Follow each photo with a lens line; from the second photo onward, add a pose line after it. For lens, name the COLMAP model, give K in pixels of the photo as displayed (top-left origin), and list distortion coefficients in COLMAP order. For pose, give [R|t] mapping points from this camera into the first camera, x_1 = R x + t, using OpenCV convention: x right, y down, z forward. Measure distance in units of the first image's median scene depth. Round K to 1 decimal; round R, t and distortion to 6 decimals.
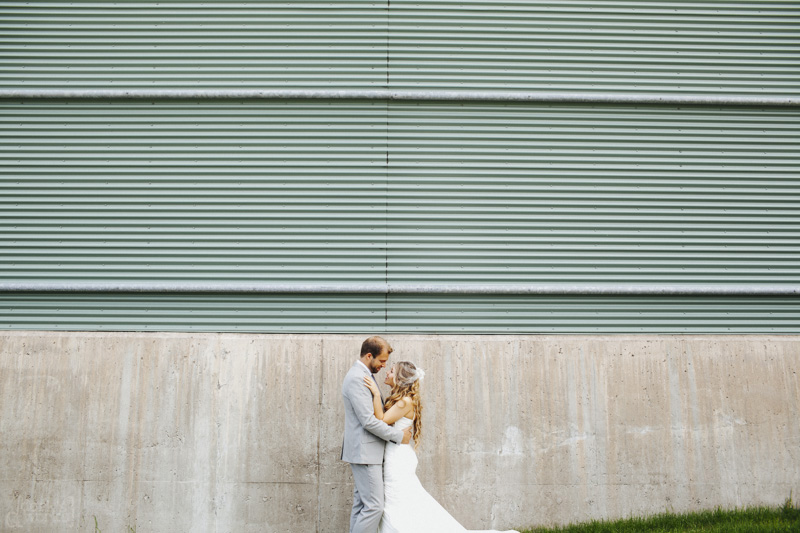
lens RADIAL K [[851.9, 0, 401.7], [0, 851.9, 272.2], [0, 0, 1]] dist [-0.034704, 0.000000]
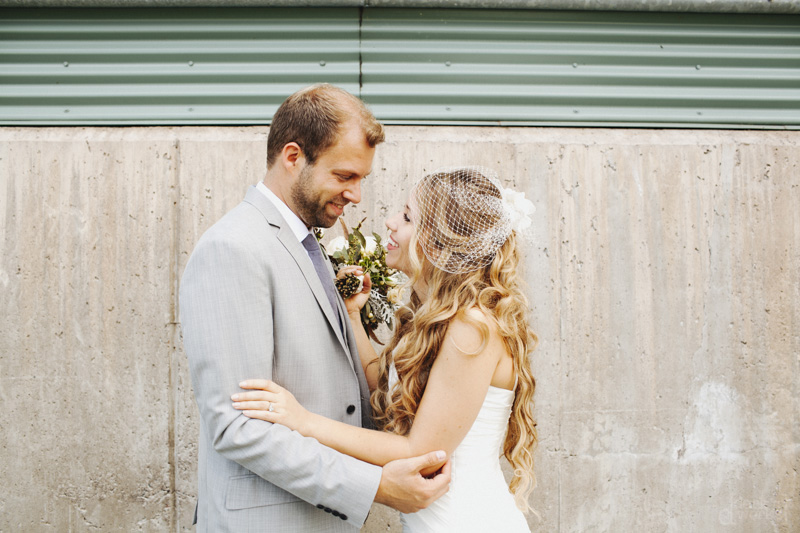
lens RADIAL K [[851.9, 0, 409.7], [0, 851.9, 246.0], [0, 0, 1]] dist [-0.034704, 0.000000]
pose [[0.999346, -0.003976, 0.035938, -0.011087], [0.000148, 0.994376, 0.105903, 0.085795], [-0.036157, -0.105828, 0.993727, 0.653137]]
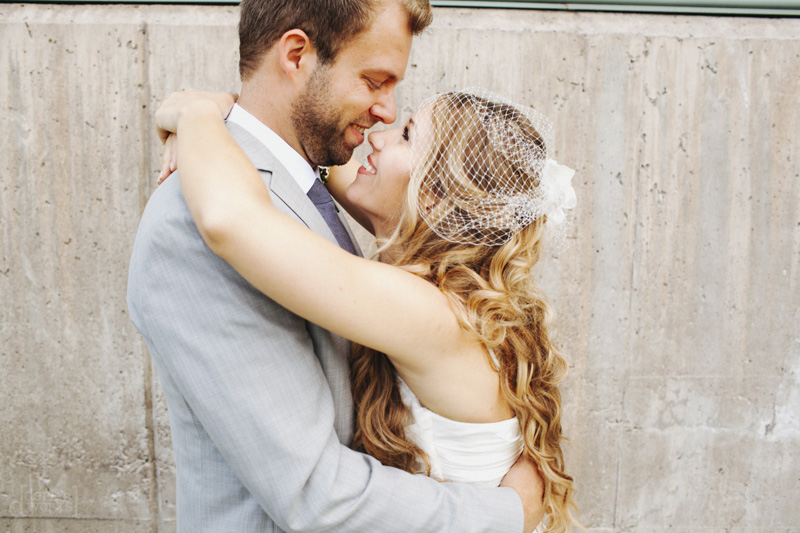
lens RADIAL K [[851.9, 0, 399.4], [0, 851.9, 281.0], [0, 0, 1]] dist [-0.034704, 0.000000]
pose [[0.999720, 0.009029, 0.021851, -0.018918], [-0.014576, 0.963057, 0.268903, 0.084805], [-0.018616, -0.269146, 0.962919, 0.729218]]
